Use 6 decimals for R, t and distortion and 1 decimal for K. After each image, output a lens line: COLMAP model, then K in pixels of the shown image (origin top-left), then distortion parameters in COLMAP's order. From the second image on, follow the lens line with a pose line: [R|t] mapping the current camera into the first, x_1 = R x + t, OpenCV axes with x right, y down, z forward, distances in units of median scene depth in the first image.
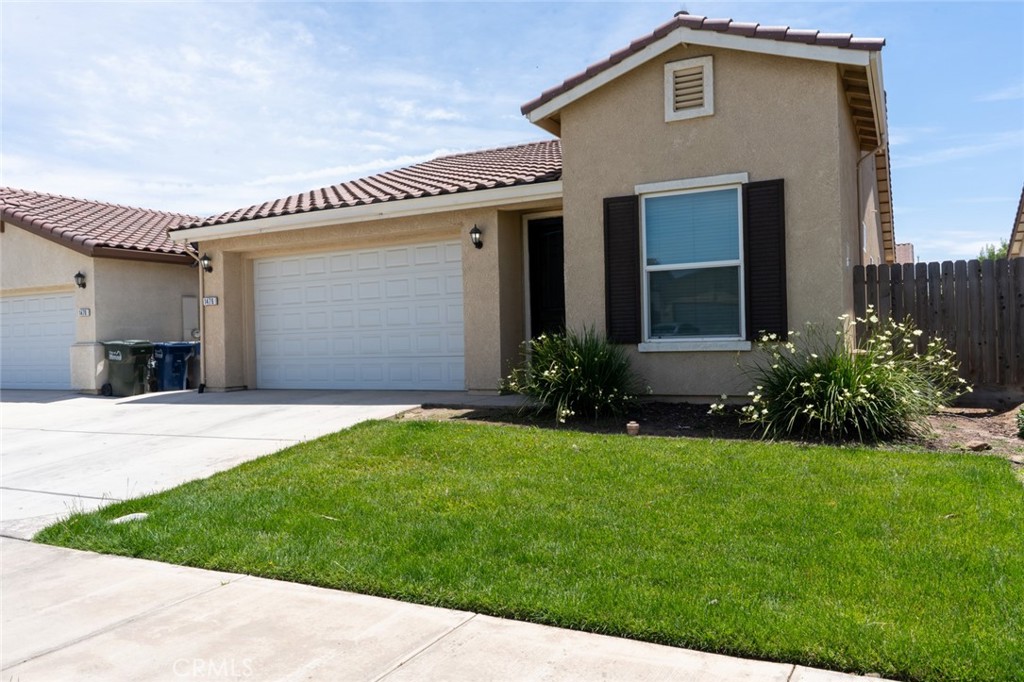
lens RADIAL K [[764.9, 0, 512.0], [0, 764.9, 341.0], [0, 0, 1]] dist [-0.008876, -0.002753]
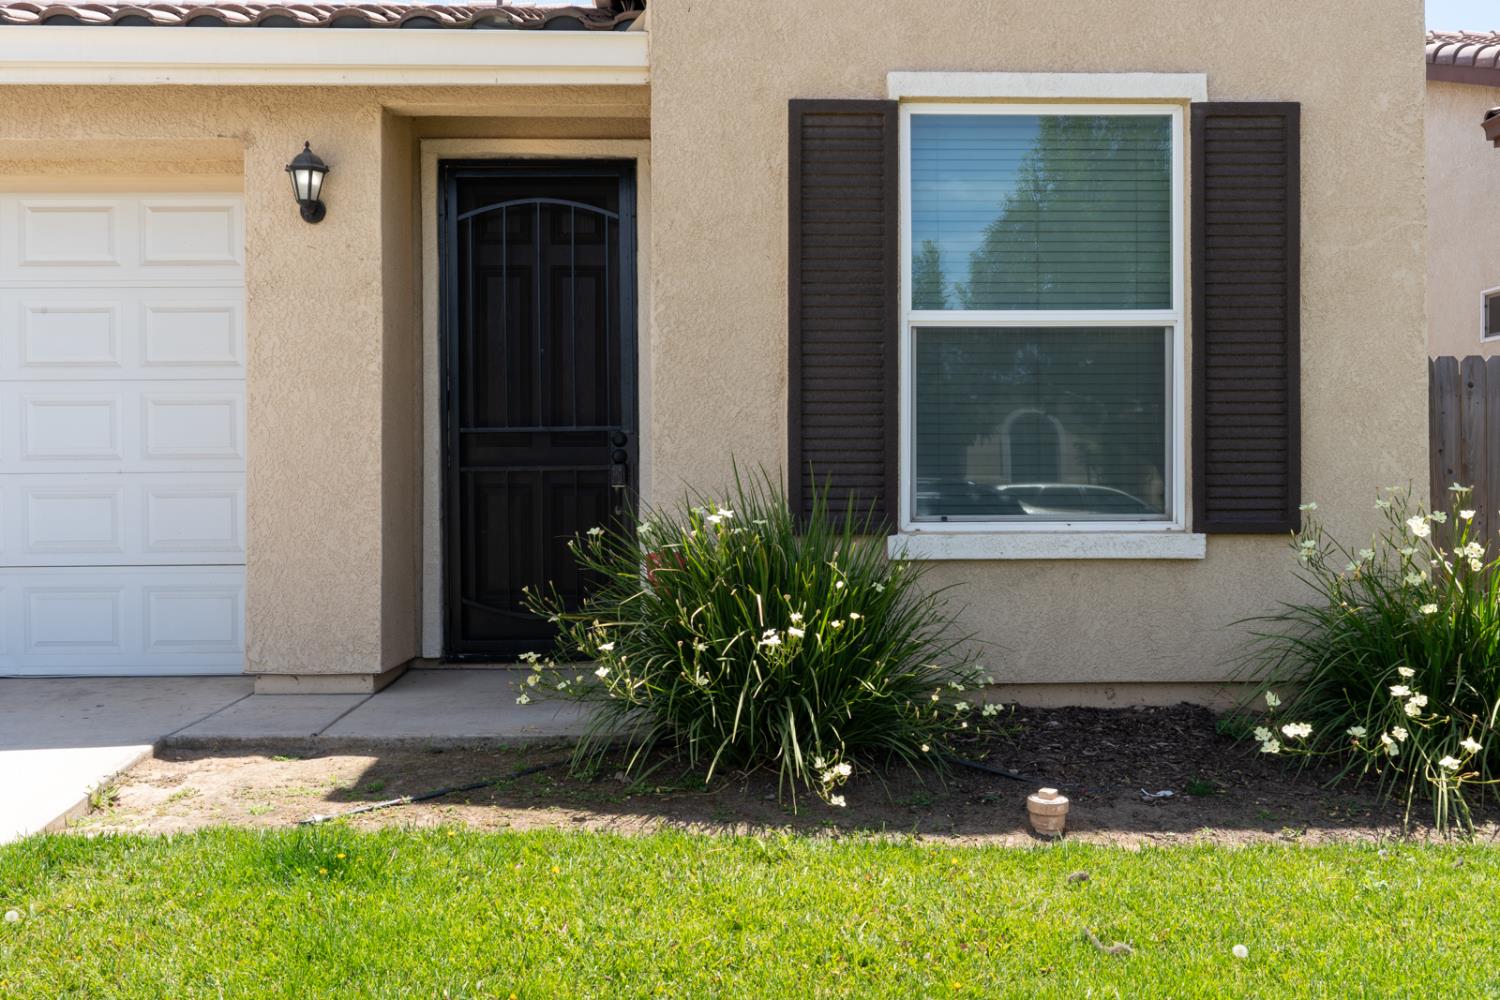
lens RADIAL K [[1473.2, 0, 750.0], [0, 1473.2, 500.0], [0, 0, 1]] dist [0.009335, -0.003740]
pose [[0.871561, 0.019835, 0.489885, -0.210996], [-0.015200, 0.999794, -0.013438, -0.002770], [-0.490051, 0.004266, 0.871683, 0.455894]]
